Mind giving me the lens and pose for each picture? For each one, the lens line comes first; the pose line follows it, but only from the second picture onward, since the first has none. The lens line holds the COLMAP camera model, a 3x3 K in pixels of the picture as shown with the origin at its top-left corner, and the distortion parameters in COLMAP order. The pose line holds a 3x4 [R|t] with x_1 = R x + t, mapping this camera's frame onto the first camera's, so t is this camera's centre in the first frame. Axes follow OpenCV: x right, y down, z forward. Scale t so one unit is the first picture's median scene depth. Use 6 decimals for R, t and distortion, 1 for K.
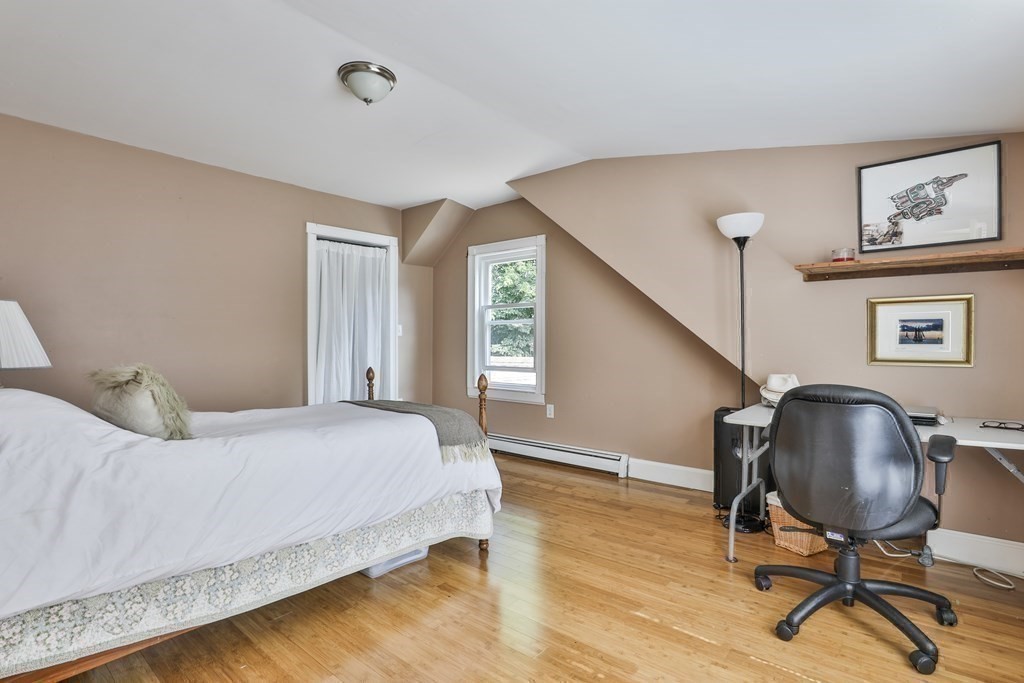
lens RADIAL K [[512.9, 0, 508.5], [0, 512.9, 316.4], [0, 0, 1]] dist [-0.019871, 0.000644]
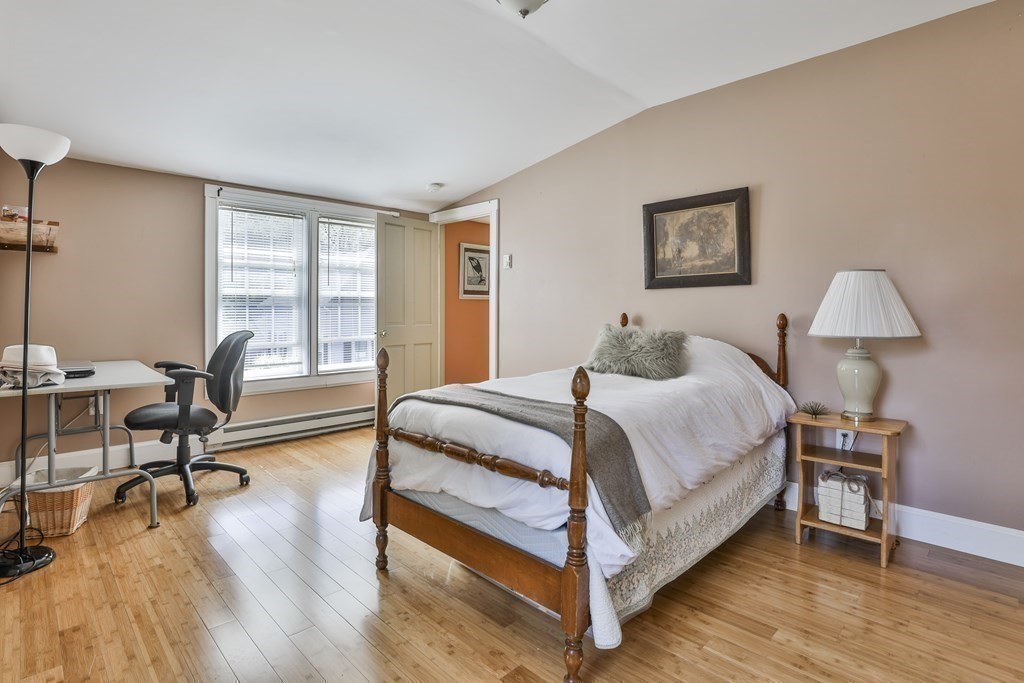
lens RADIAL K [[512.9, 0, 508.5], [0, 512.9, 316.4], [0, 0, 1]] dist [-0.019871, 0.000644]
pose [[-0.997032, 0.000339, 0.076989, -0.260279], [-0.000078, 0.999985, -0.005415, 0.062153], [-0.076989, -0.005405, -0.997017, 1.540050]]
